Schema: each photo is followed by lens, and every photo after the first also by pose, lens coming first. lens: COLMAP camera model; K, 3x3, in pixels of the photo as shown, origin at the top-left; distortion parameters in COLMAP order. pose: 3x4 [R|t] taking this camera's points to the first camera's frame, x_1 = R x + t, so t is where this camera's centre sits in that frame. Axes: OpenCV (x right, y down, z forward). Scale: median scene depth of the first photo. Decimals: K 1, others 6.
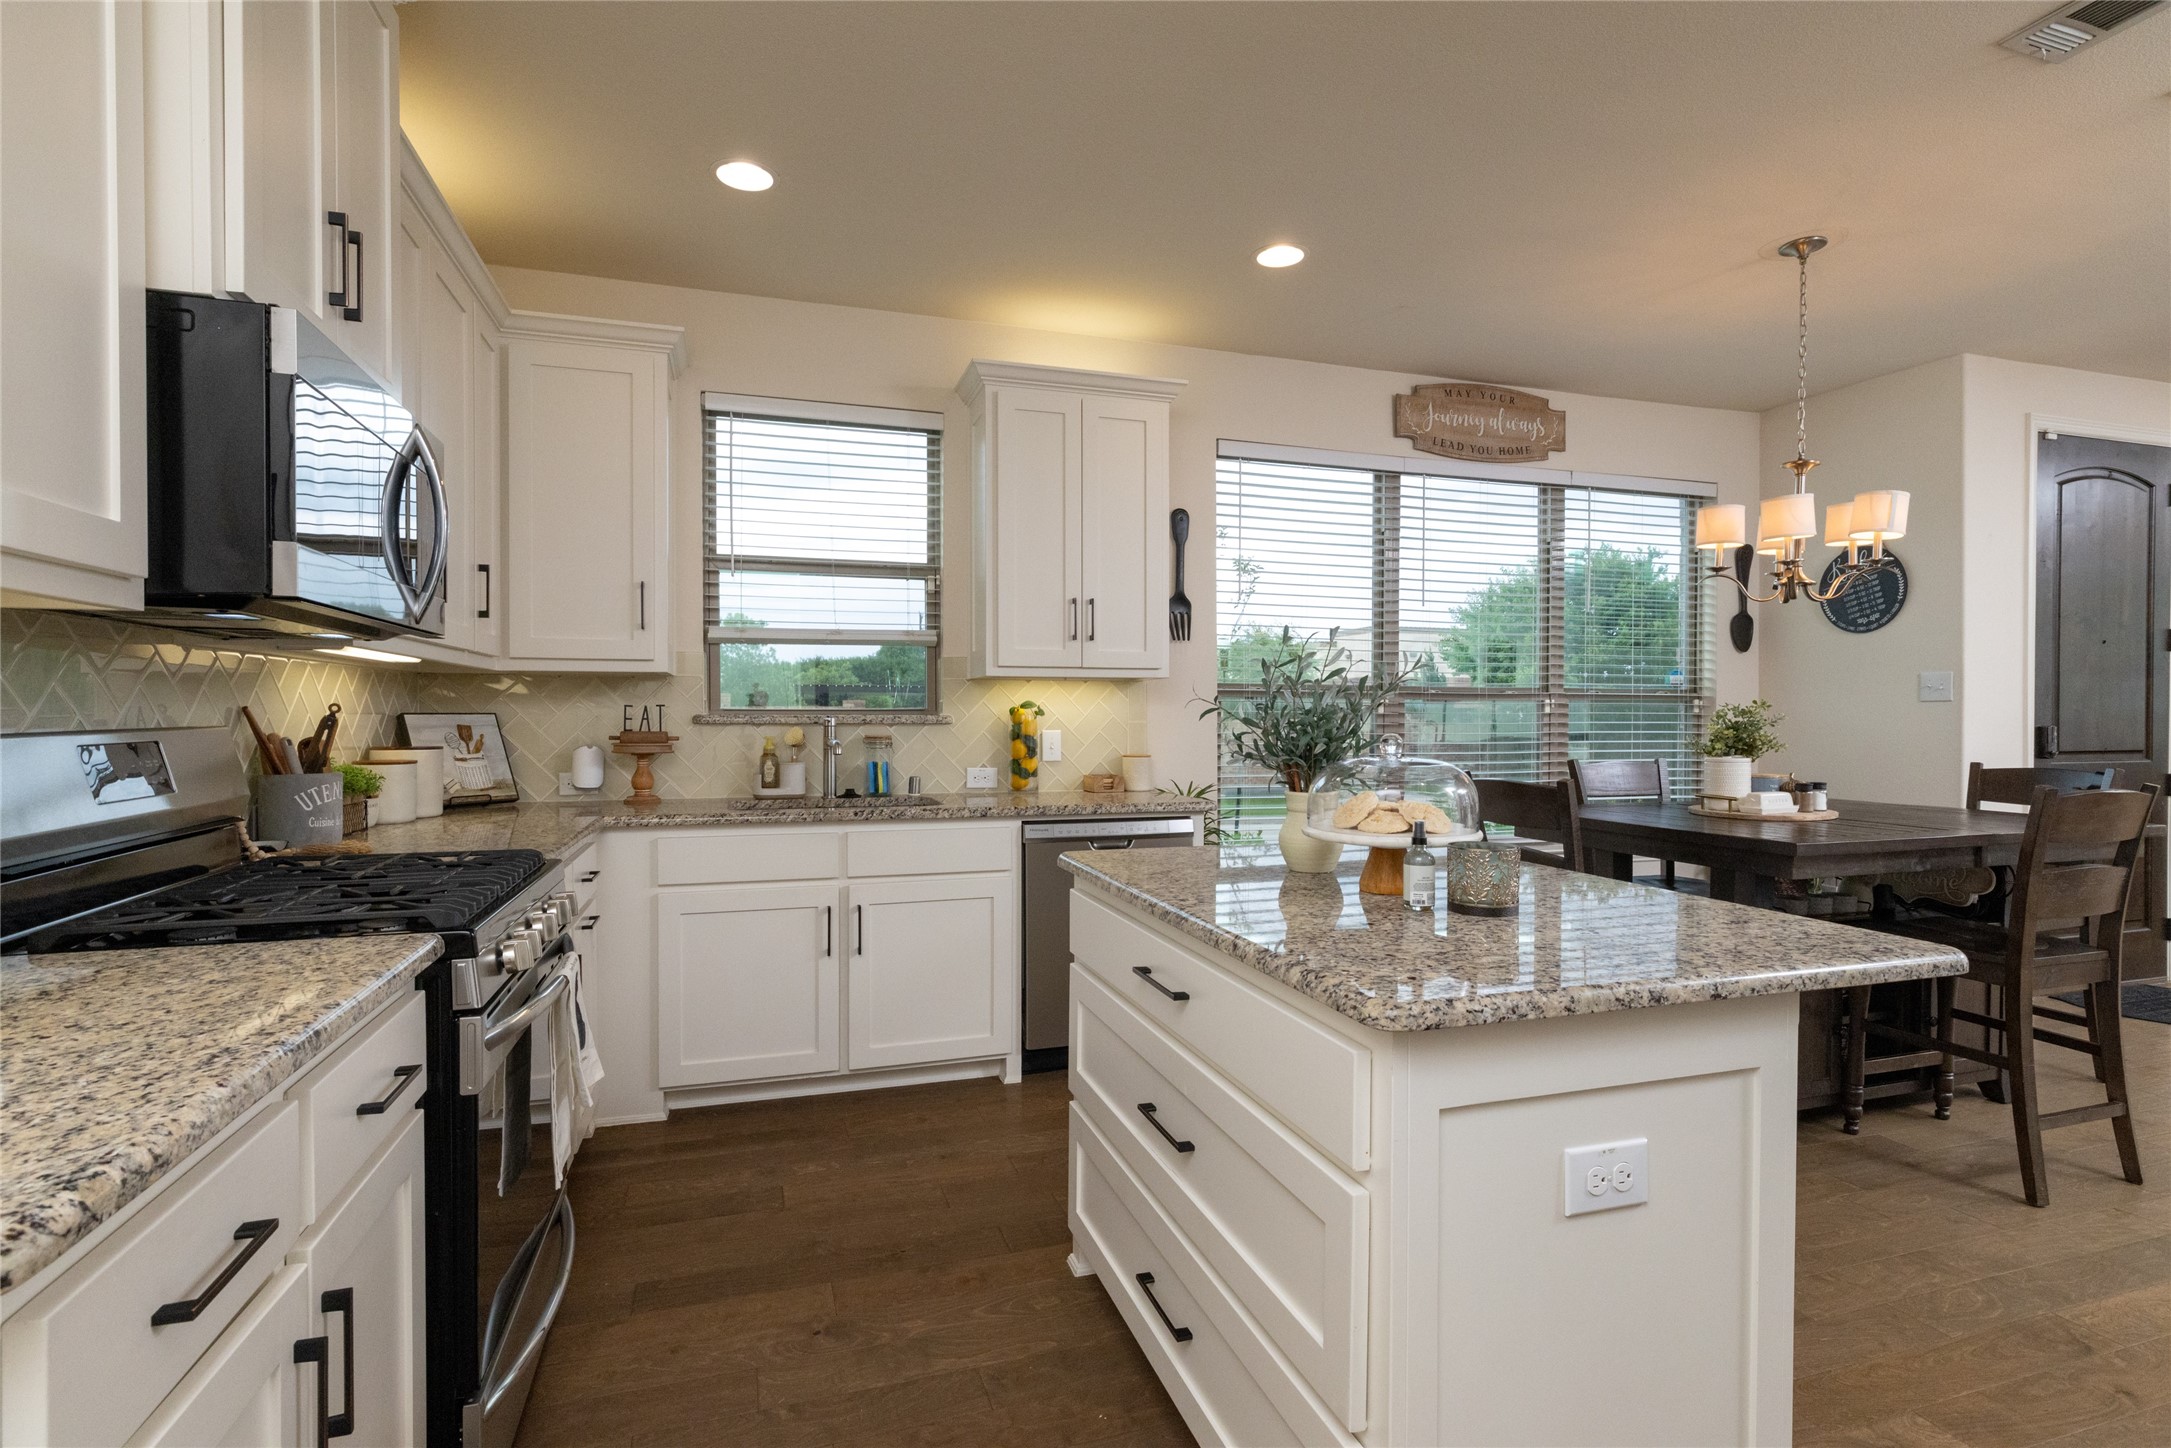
lens RADIAL K [[1038.5, 0, 1086.3], [0, 1038.5, 723.1], [0, 0, 1]] dist [-0.000123, 0.000639]
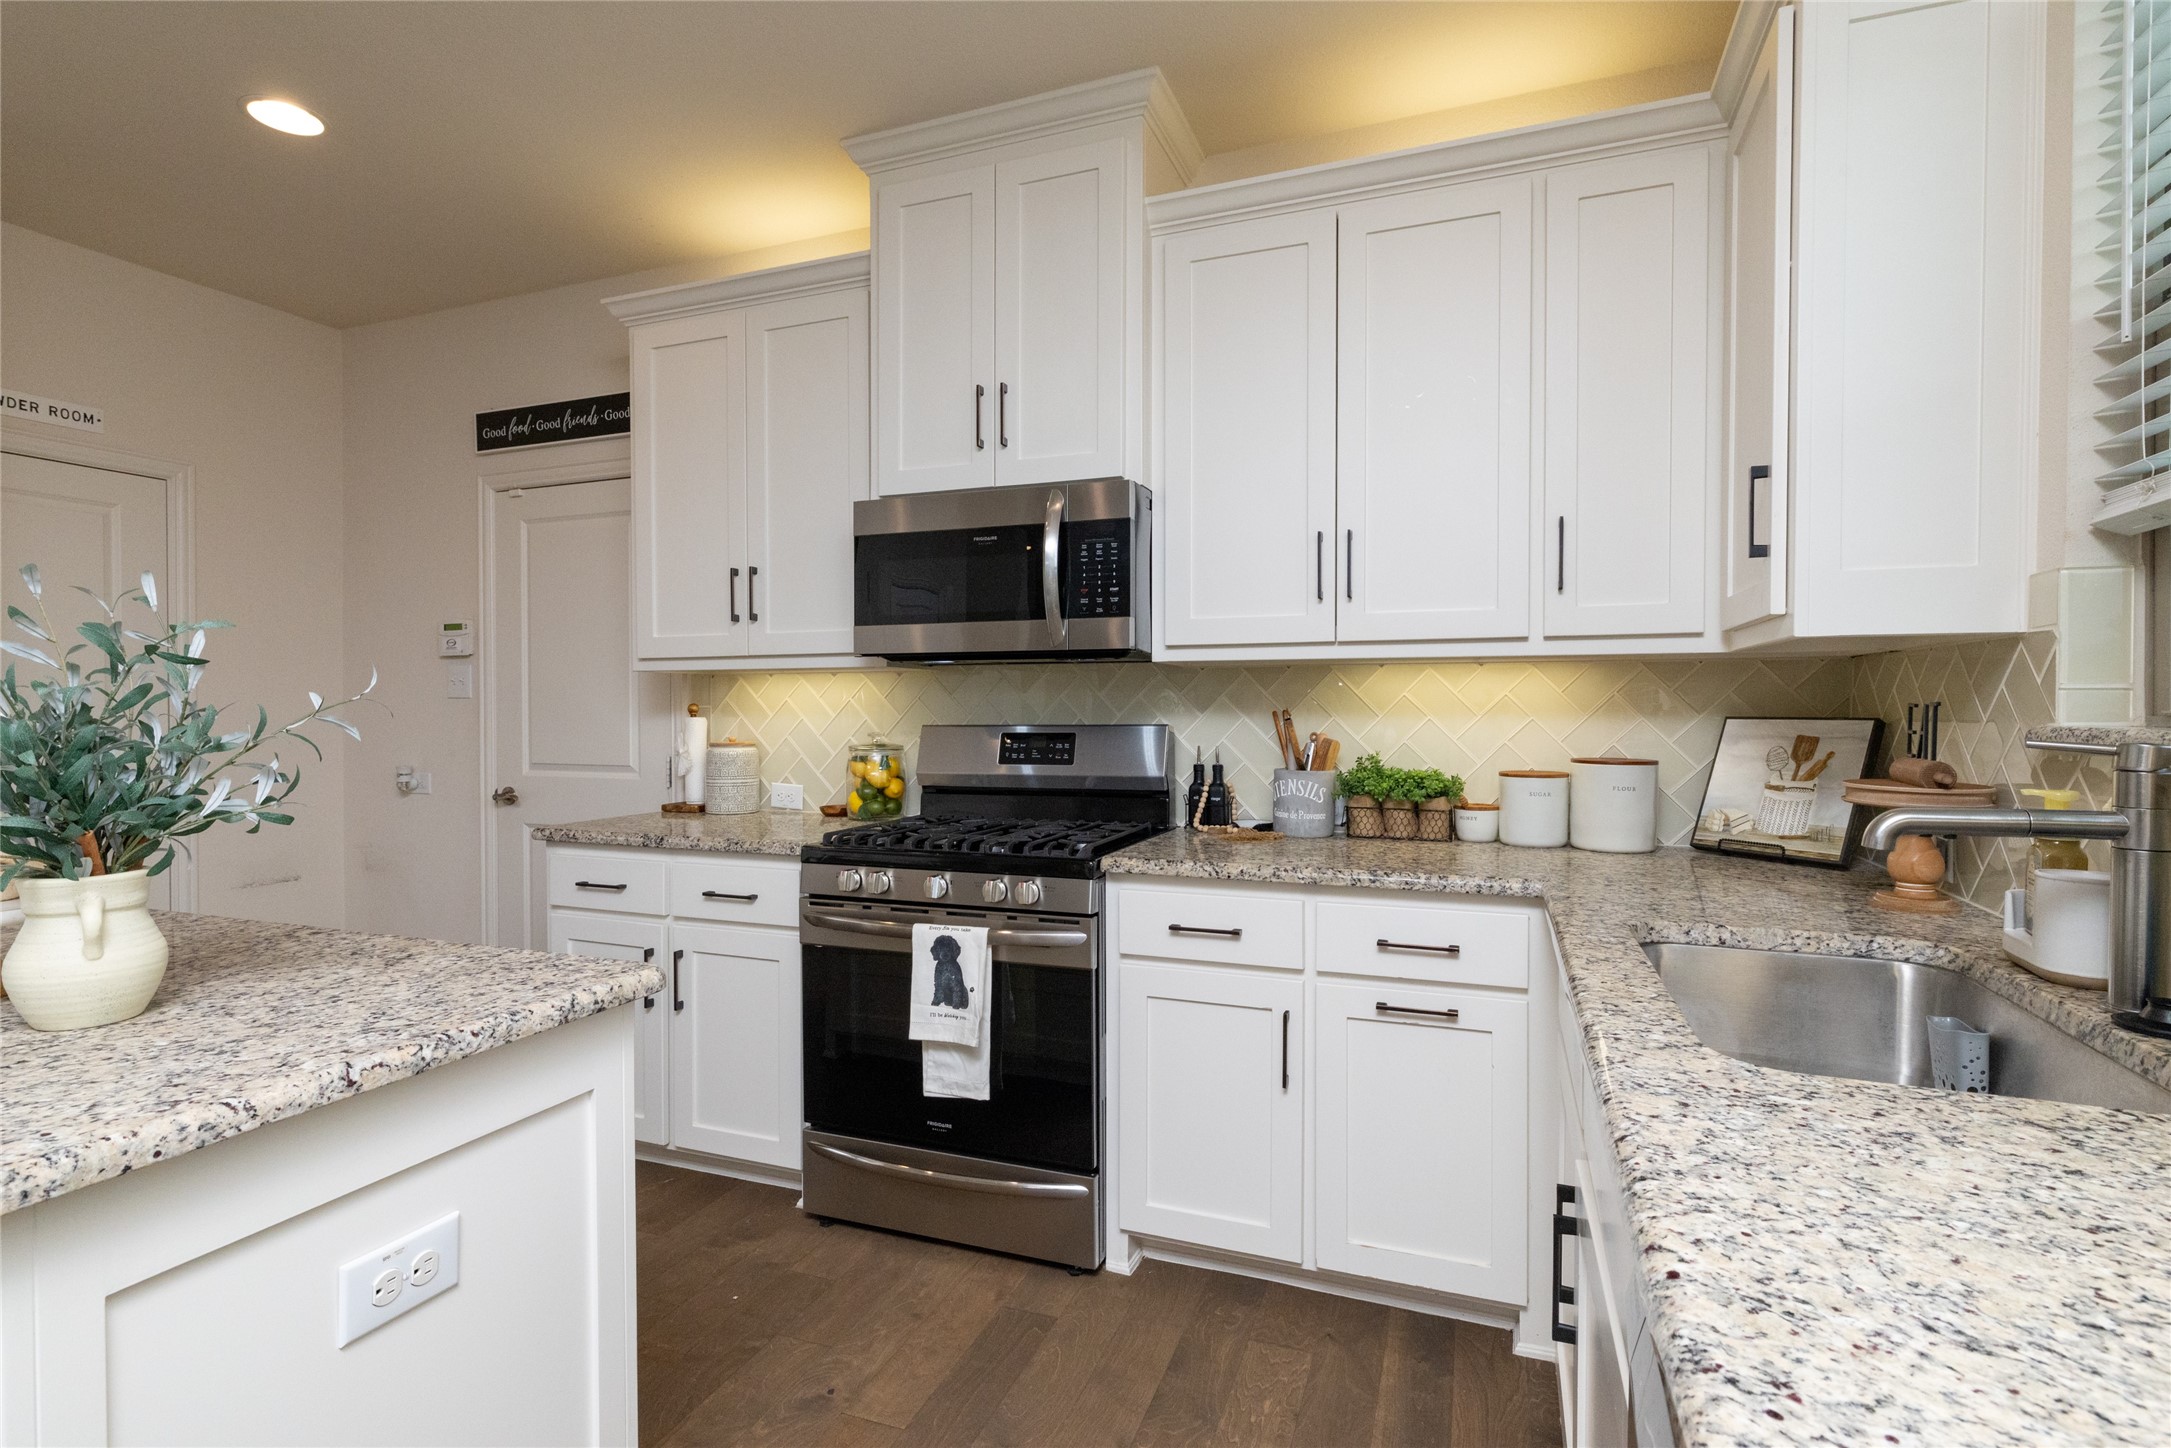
lens RADIAL K [[1057.4, 0, 1086.5], [0, 1057.4, 717.3], [0, 0, 1]] dist [-0.002005, -0.000122]
pose [[-0.629400, 0.004844, -0.777066, 0.148419], [-0.009395, 0.999860, 0.013842, -0.011088], [0.777024, 0.016013, -0.629267, 0.805468]]
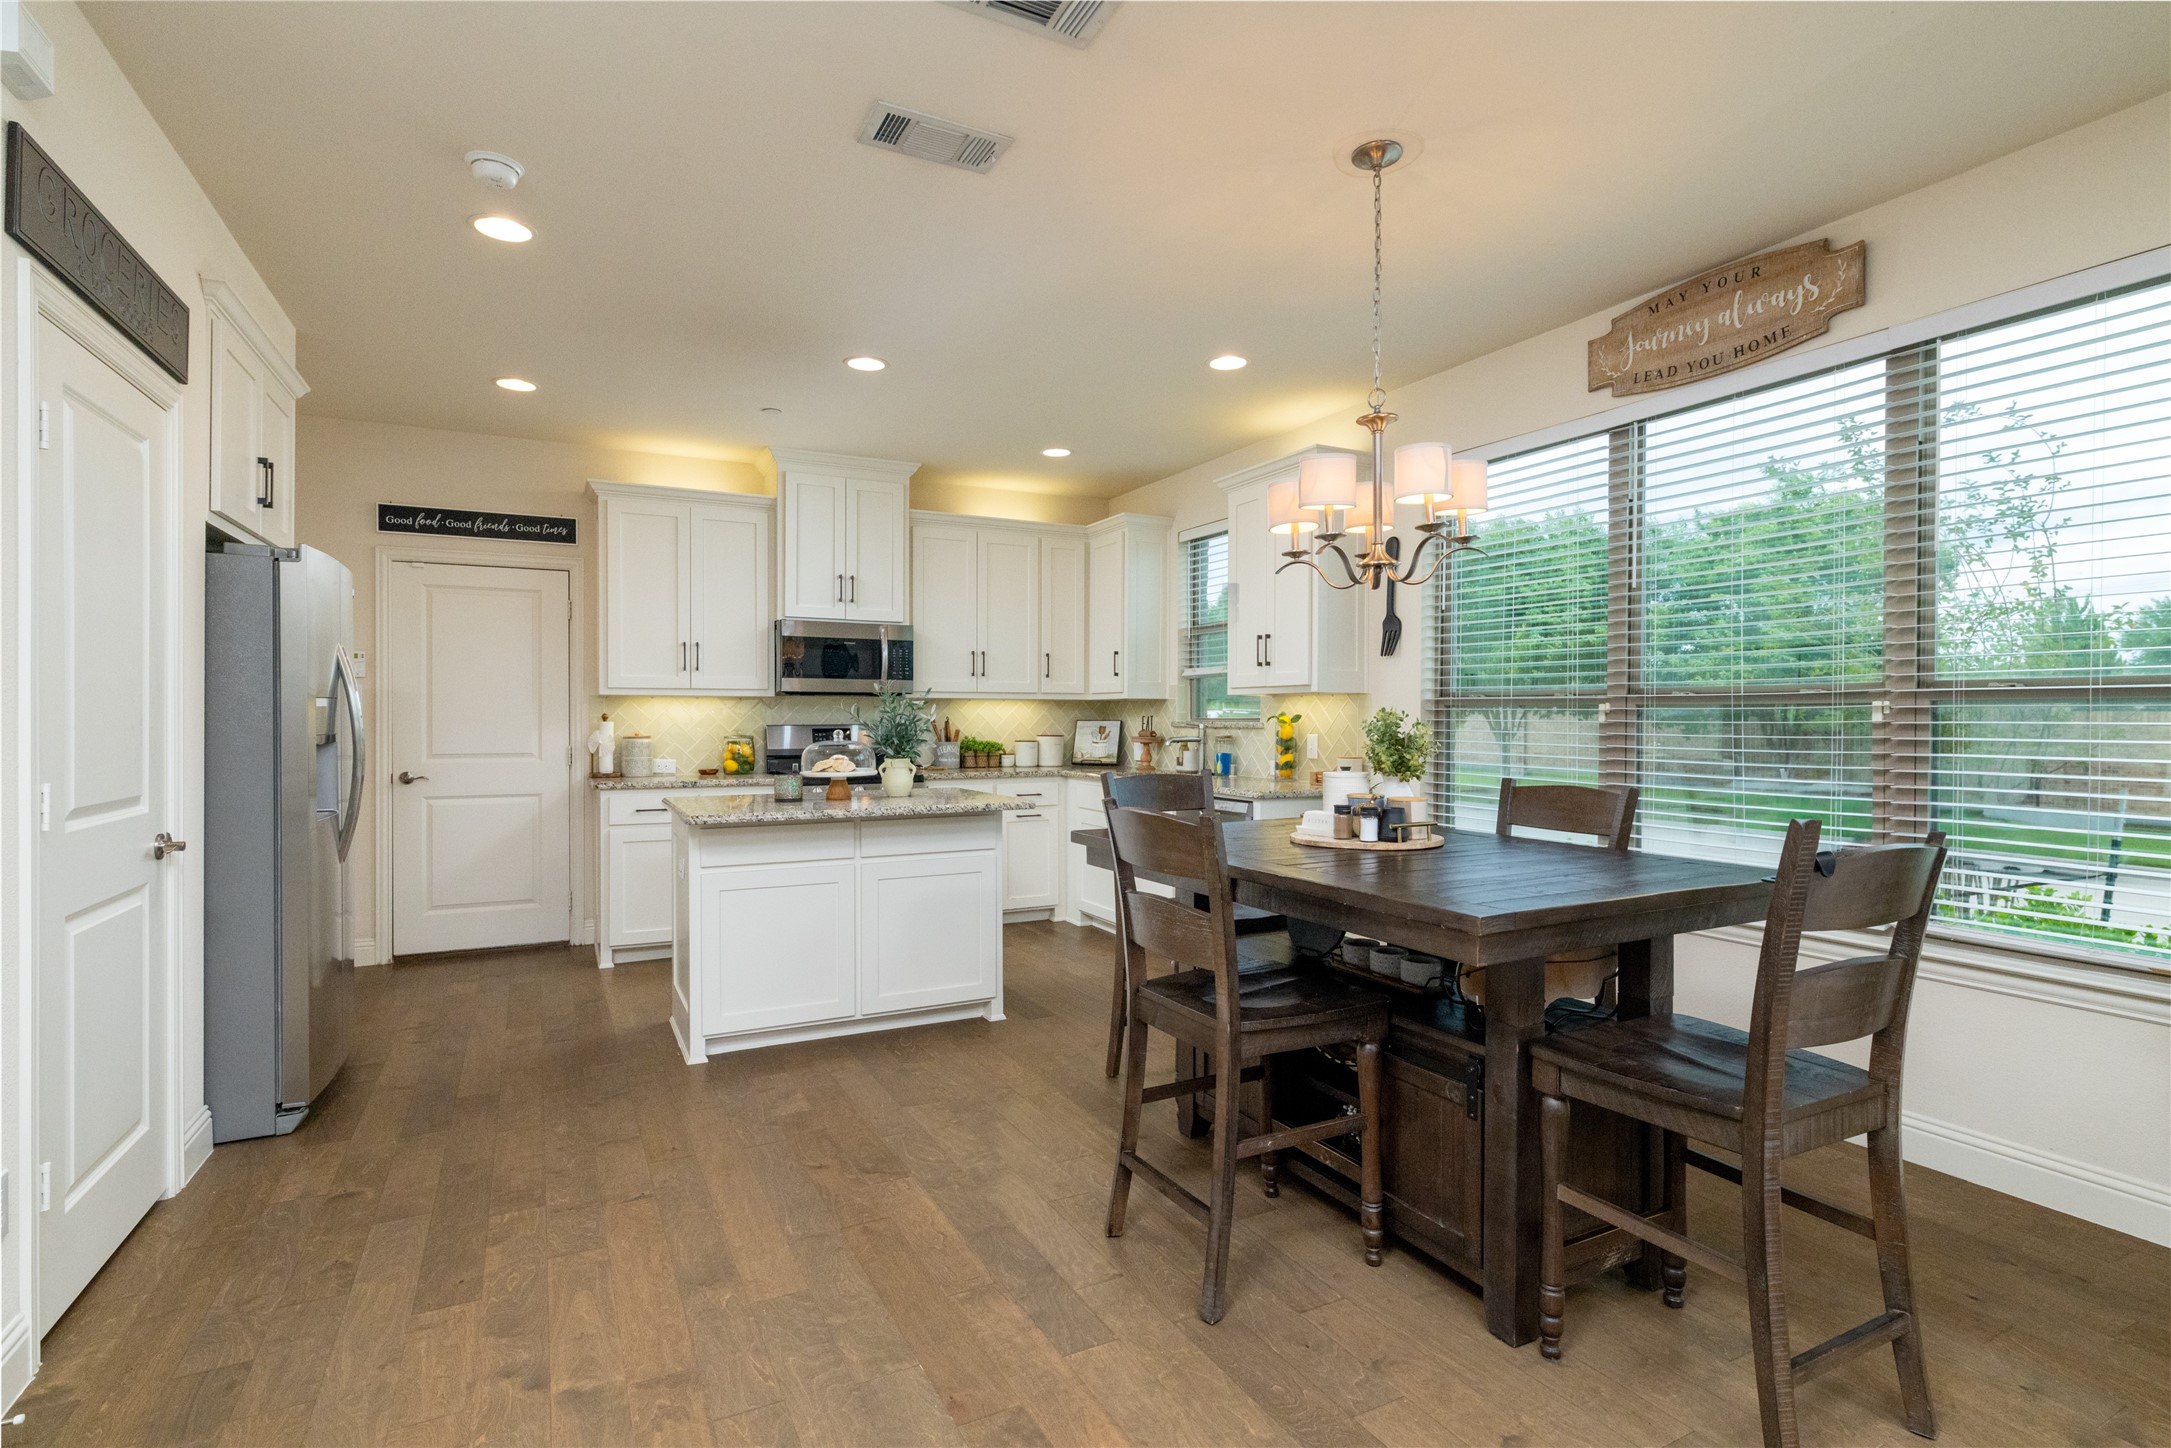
lens RADIAL K [[1038.5, 0, 1086.3], [0, 1038.5, 723.1], [0, 0, 1]] dist [-0.000123, 0.000639]
pose [[0.168071, 0.003593, -0.985768, 1.077649], [-0.012115, 0.999925, 0.001579, -0.005222], [0.985700, 0.011677, 0.168102, 0.470683]]
